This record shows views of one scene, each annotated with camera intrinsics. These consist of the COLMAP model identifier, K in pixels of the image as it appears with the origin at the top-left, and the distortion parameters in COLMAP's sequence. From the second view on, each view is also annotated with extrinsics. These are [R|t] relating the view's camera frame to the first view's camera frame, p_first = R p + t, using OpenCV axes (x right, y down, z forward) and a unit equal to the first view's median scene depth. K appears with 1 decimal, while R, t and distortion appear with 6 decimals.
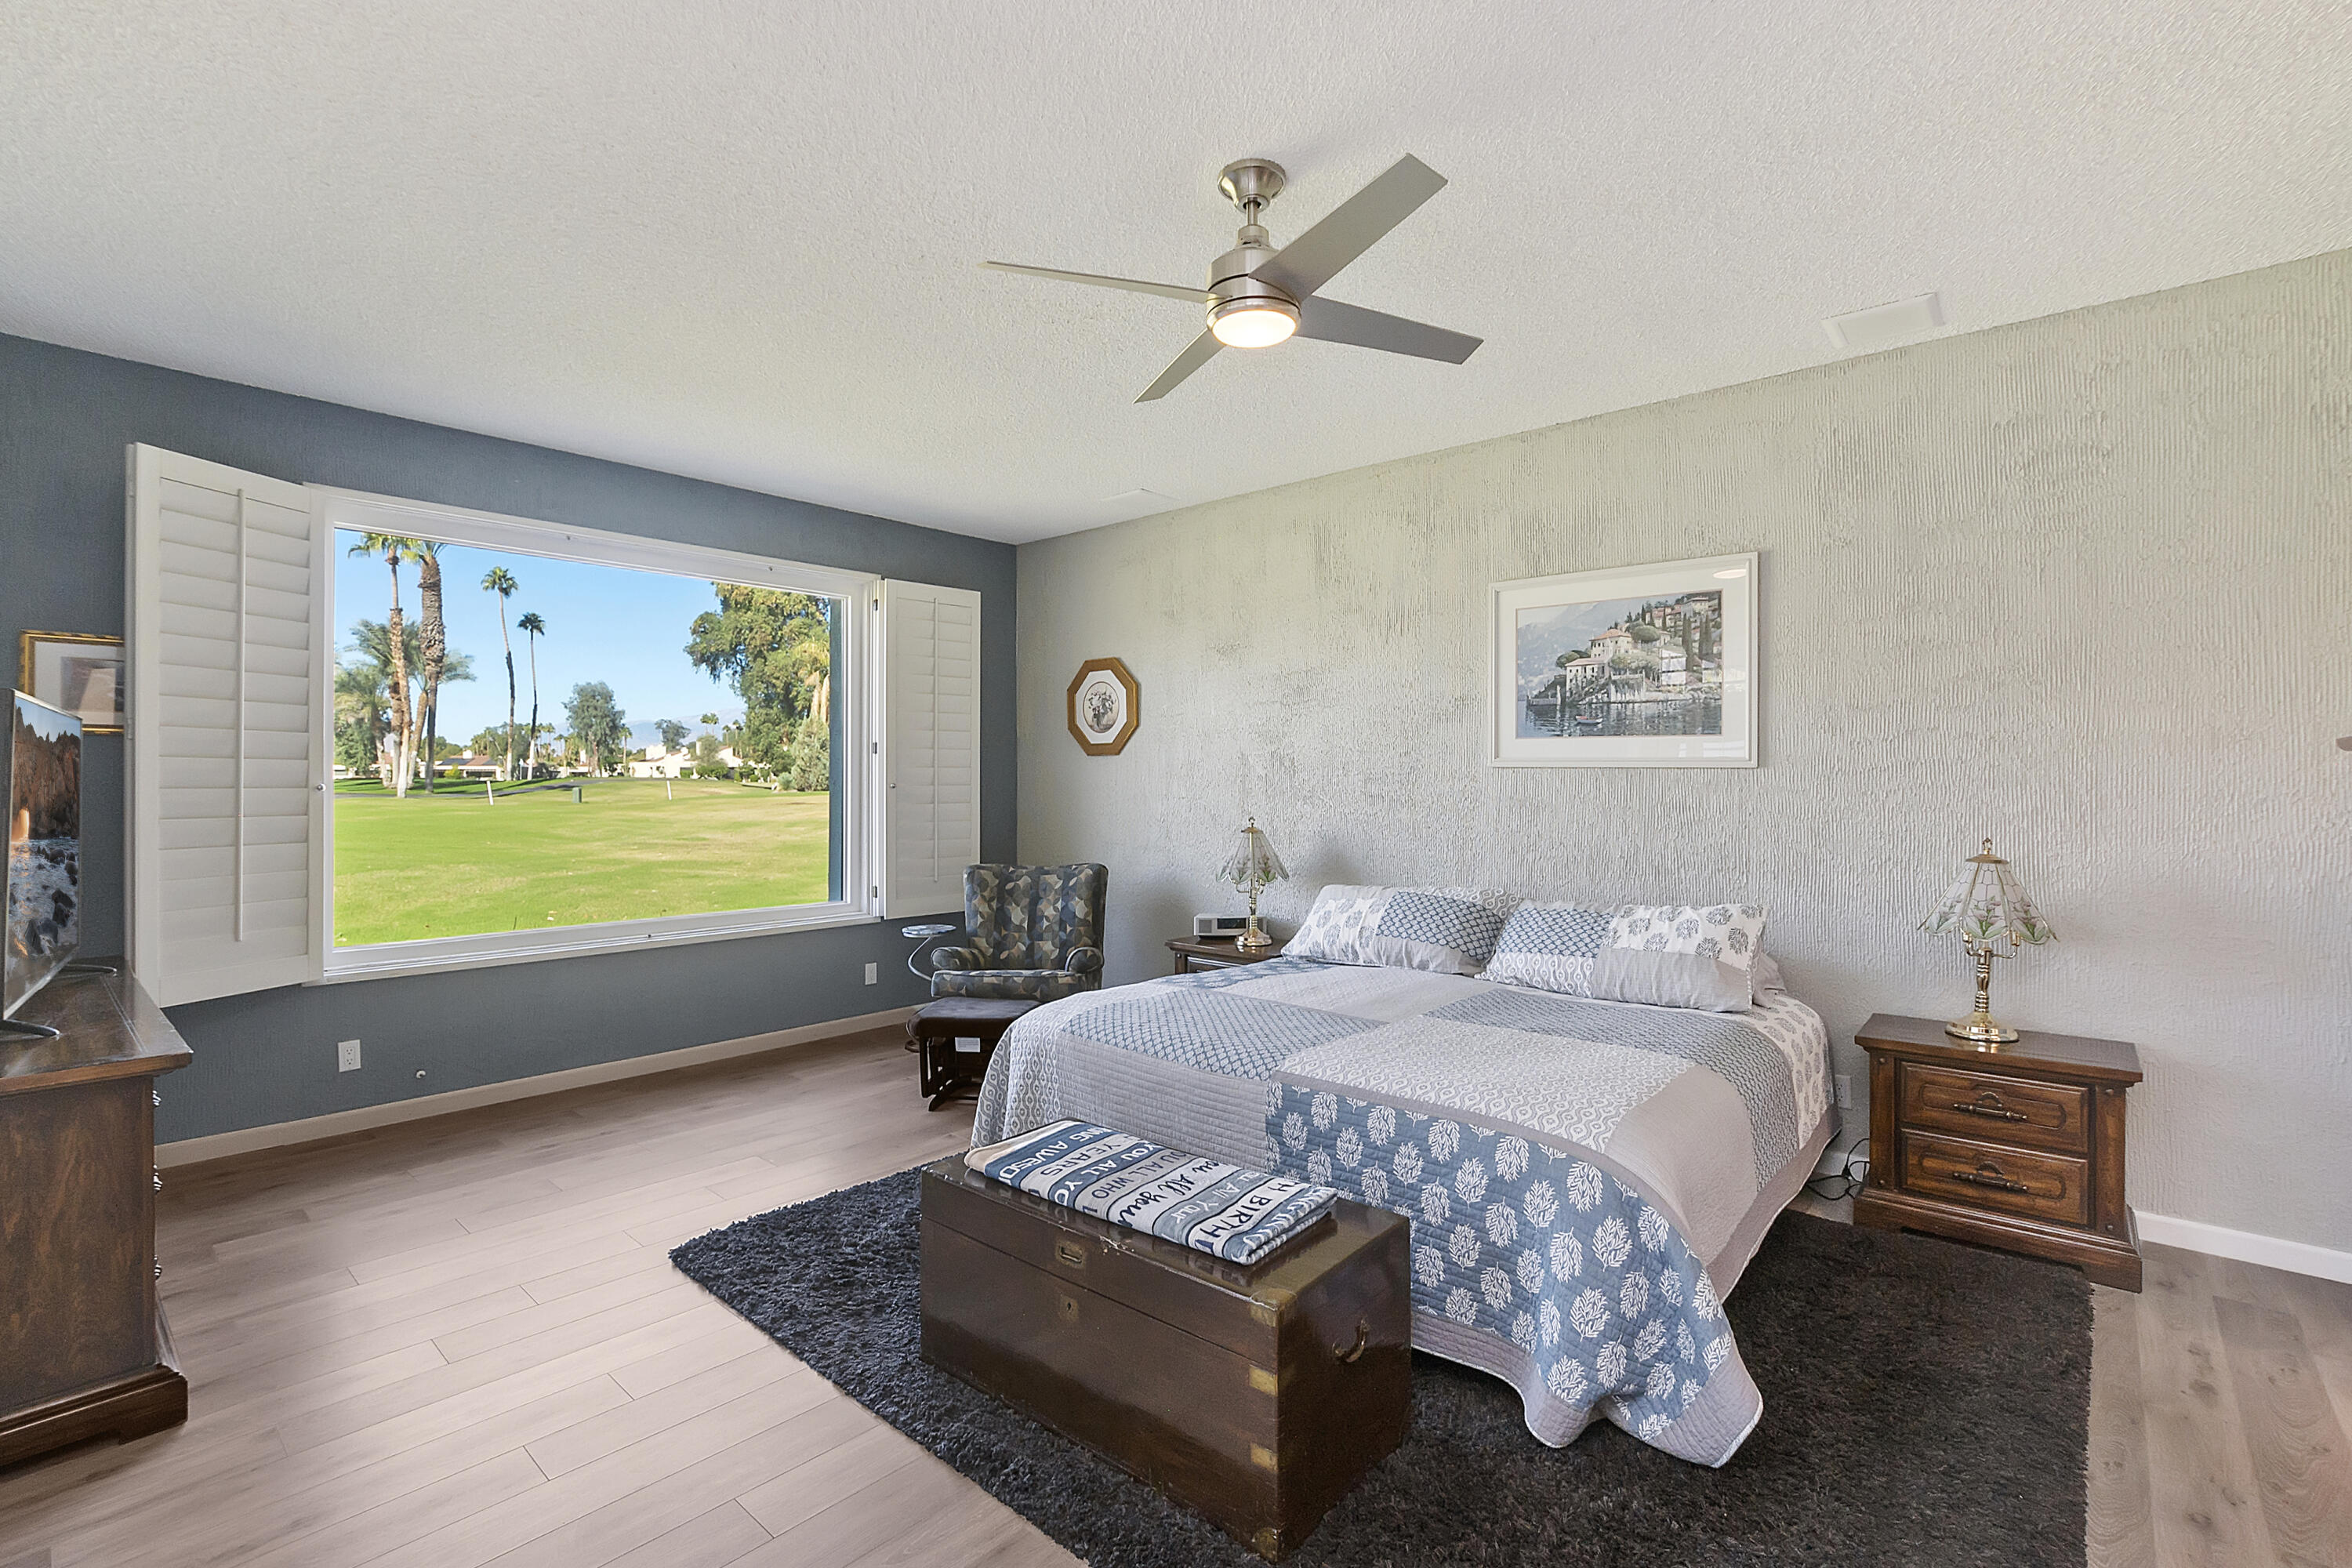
lens RADIAL K [[1071.7, 0, 1184.7], [0, 1071.7, 780.7], [0, 0, 1]] dist [0.003146, -0.000383]
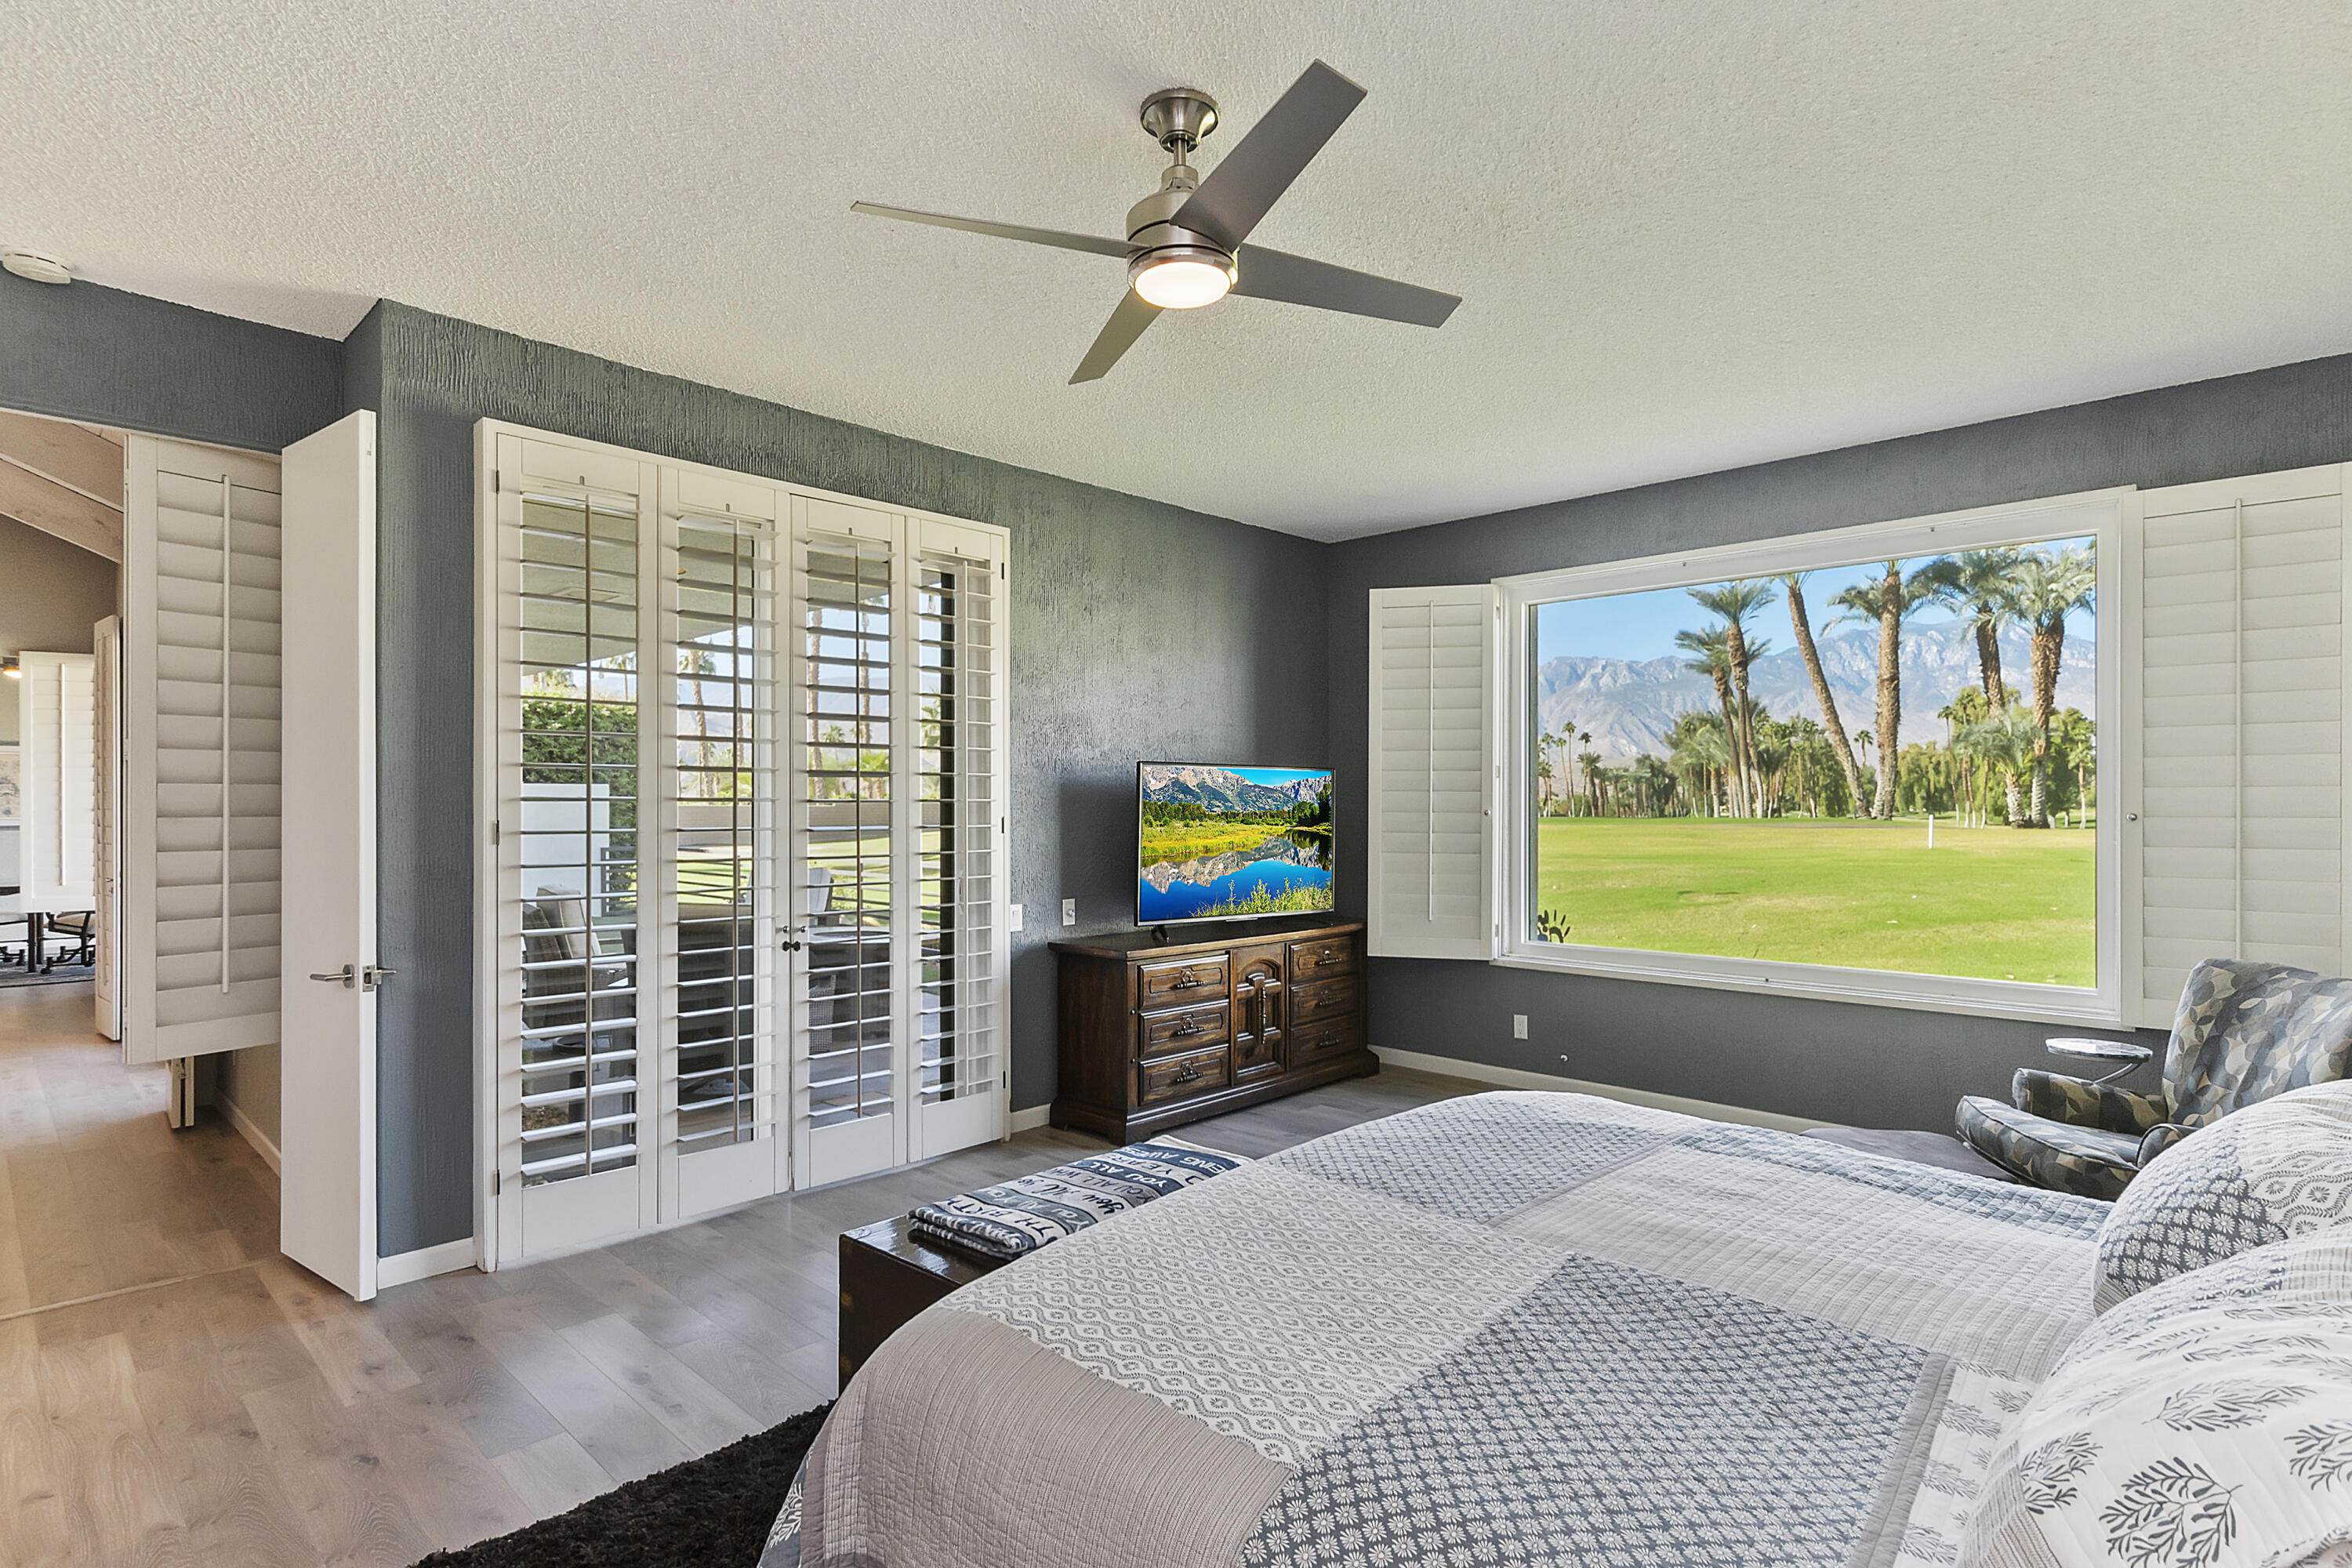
lens RADIAL K [[1238.6, 0, 1180.1], [0, 1238.6, 790.8], [0, 0, 1]] dist [0.001952, 0.003523]
pose [[-0.055477, -0.012255, -0.998385, 0.691091], [-0.003806, 0.999920, -0.012062, -0.000367], [0.998453, 0.003131, -0.055519, 0.682126]]
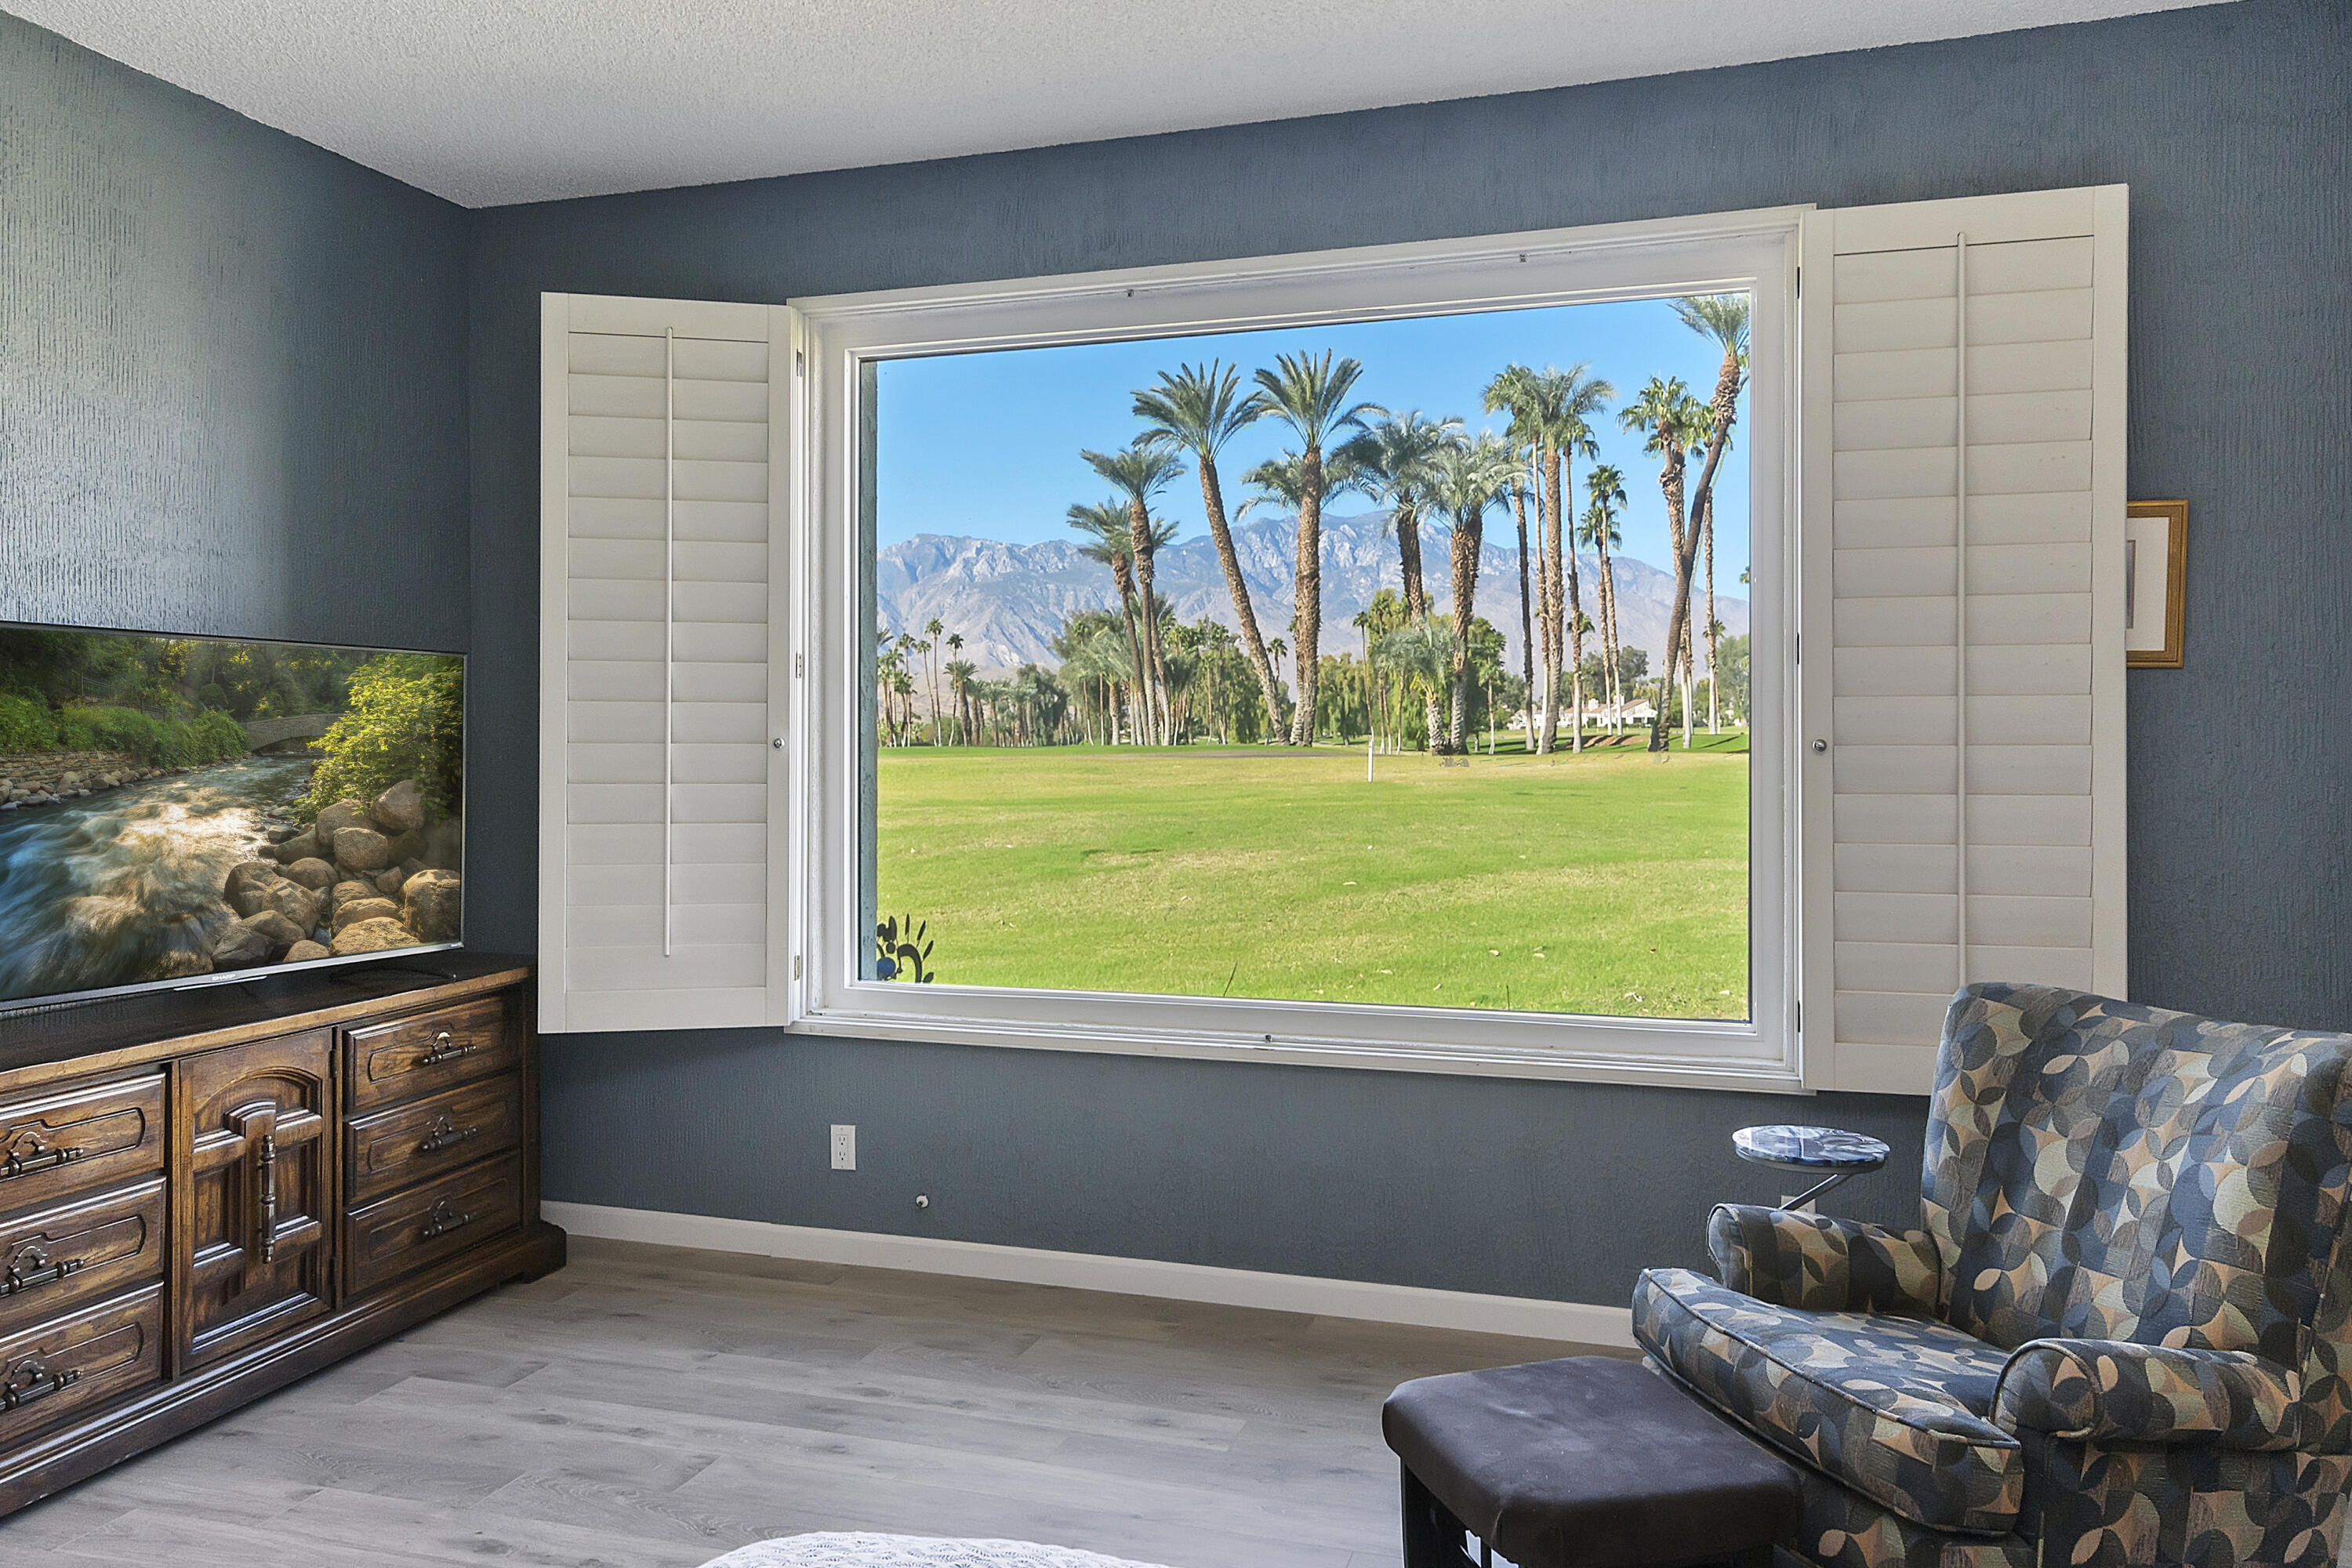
lens RADIAL K [[1689.8, 0, 1210.4], [0, 1689.8, 727.4], [0, 0, 1]] dist [0.034456, 0.006148]
pose [[0.398795, -0.003083, -0.917035, 0.275767], [0.000453, 0.999995, -0.003165, 0.000263], [0.917040, 0.000847, 0.398794, 0.789615]]
